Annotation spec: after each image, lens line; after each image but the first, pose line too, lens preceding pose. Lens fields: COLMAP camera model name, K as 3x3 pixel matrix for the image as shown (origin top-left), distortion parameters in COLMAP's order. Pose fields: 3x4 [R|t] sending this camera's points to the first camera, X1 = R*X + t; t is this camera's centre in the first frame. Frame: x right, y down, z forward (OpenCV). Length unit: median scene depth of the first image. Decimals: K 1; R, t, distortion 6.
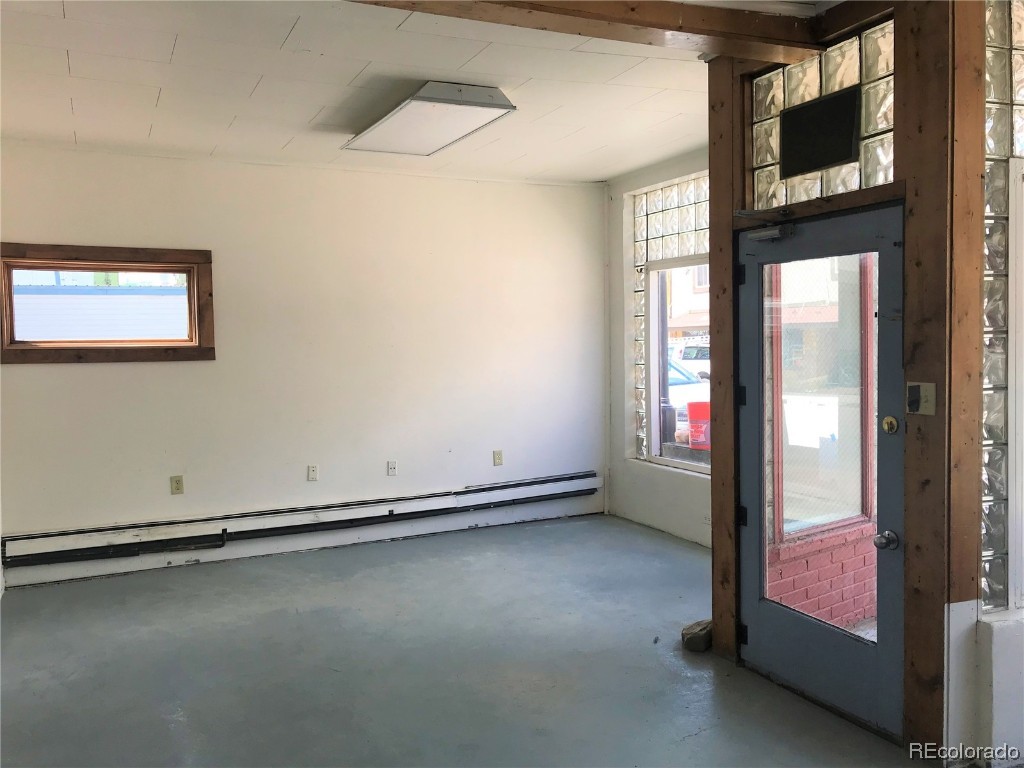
lens RADIAL K [[837.5, 0, 514.2], [0, 837.5, 371.6], [0, 0, 1]] dist [0.011348, 0.001568]
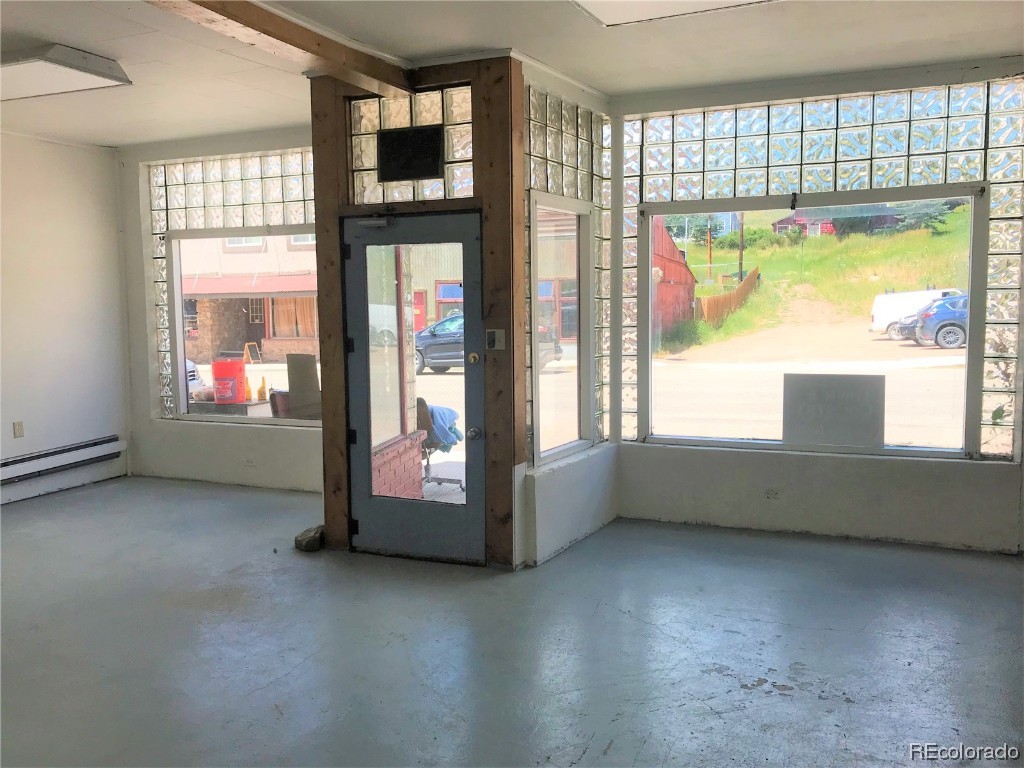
lens RADIAL K [[839.8, 0, 507.0], [0, 839.8, 375.9], [0, 0, 1]] dist [0.058323, -0.071260]
pose [[0.747828, -0.050313, 0.661983, -0.408402], [0.025359, 0.998561, 0.047247, 0.020193], [-0.663408, -0.018545, 0.748028, -0.140716]]
